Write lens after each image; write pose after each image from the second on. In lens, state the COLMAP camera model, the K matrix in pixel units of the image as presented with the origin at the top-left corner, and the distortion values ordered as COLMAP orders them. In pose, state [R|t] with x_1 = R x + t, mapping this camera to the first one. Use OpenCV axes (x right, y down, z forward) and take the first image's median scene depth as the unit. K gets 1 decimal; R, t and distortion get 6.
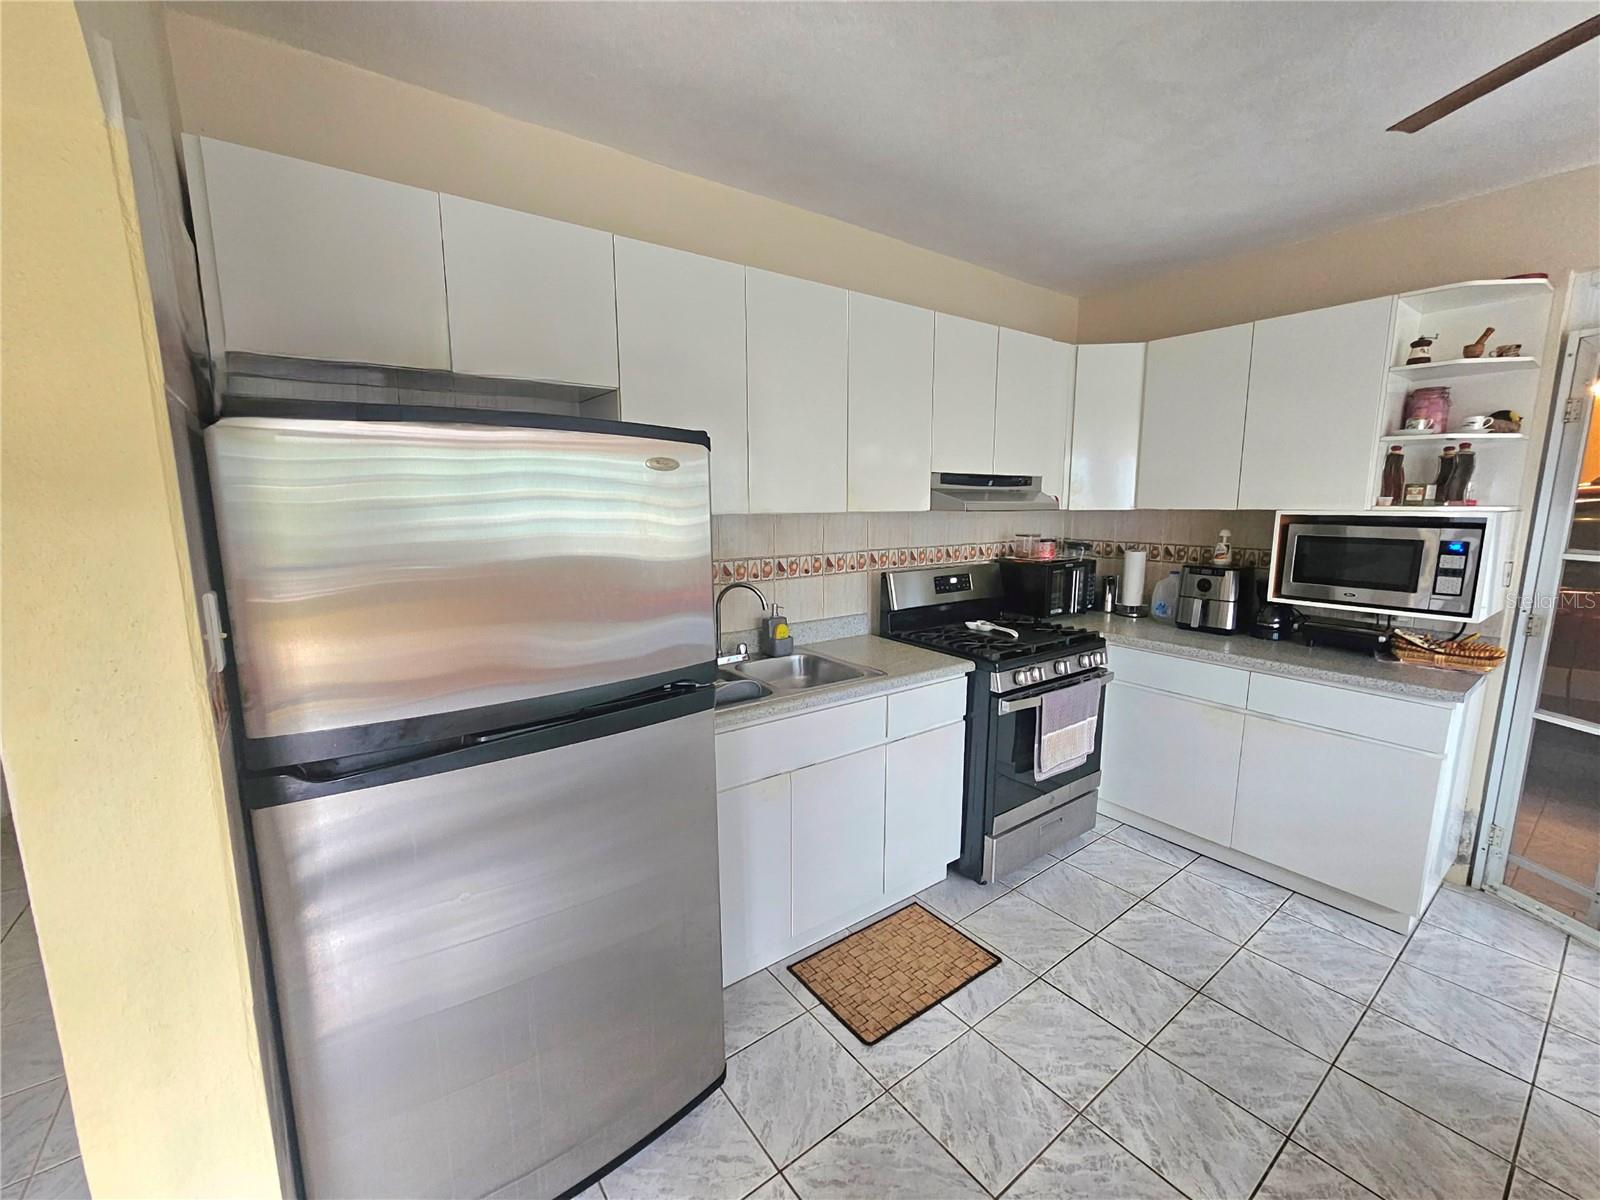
lens RADIAL K [[655.6, 0, 805.0], [0, 655.6, 600.7], [0, 0, 1]] dist [-0.003921, 0.000170]
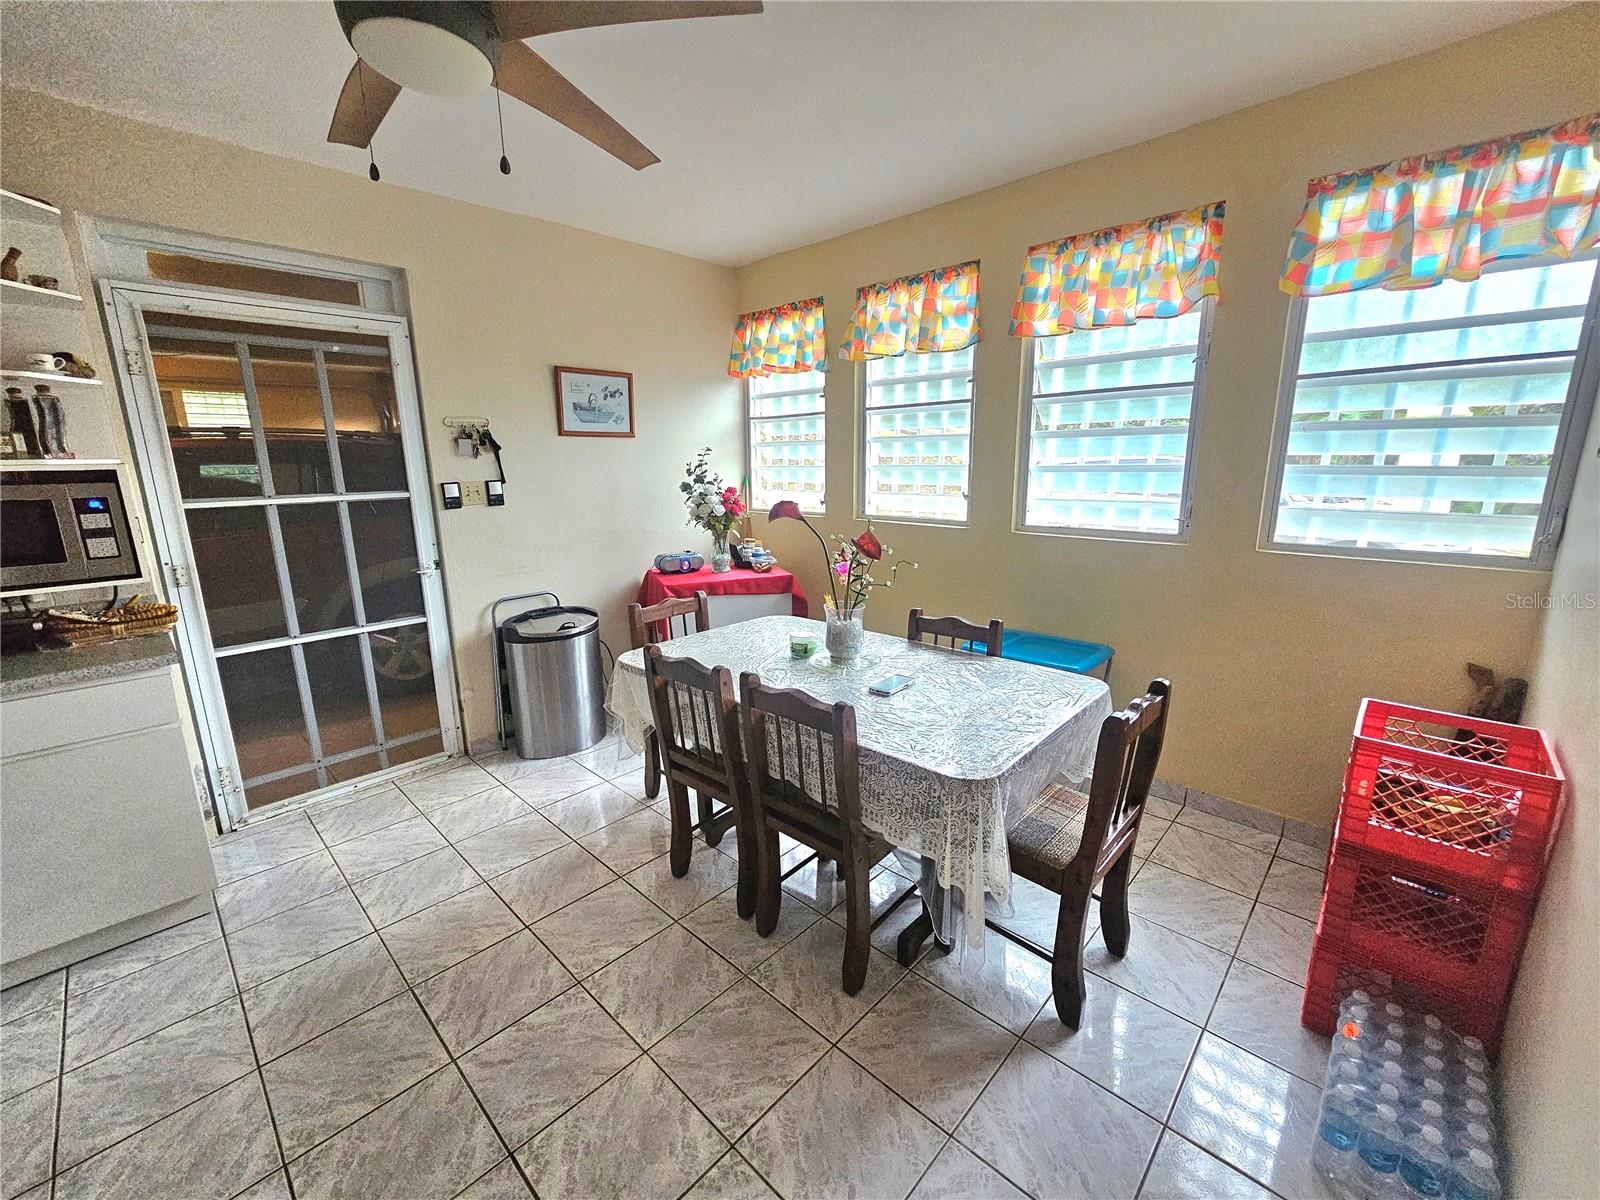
lens RADIAL K [[655.6, 0, 809.2], [0, 655.6, 600.9], [0, 0, 1]] dist [-0.003921, 0.000170]
pose [[-0.170958, -0.214227, 0.961707, -0.052662], [0.166421, 0.955773, 0.242490, -0.008635], [-0.971122, 0.201504, -0.127745, 0.183279]]
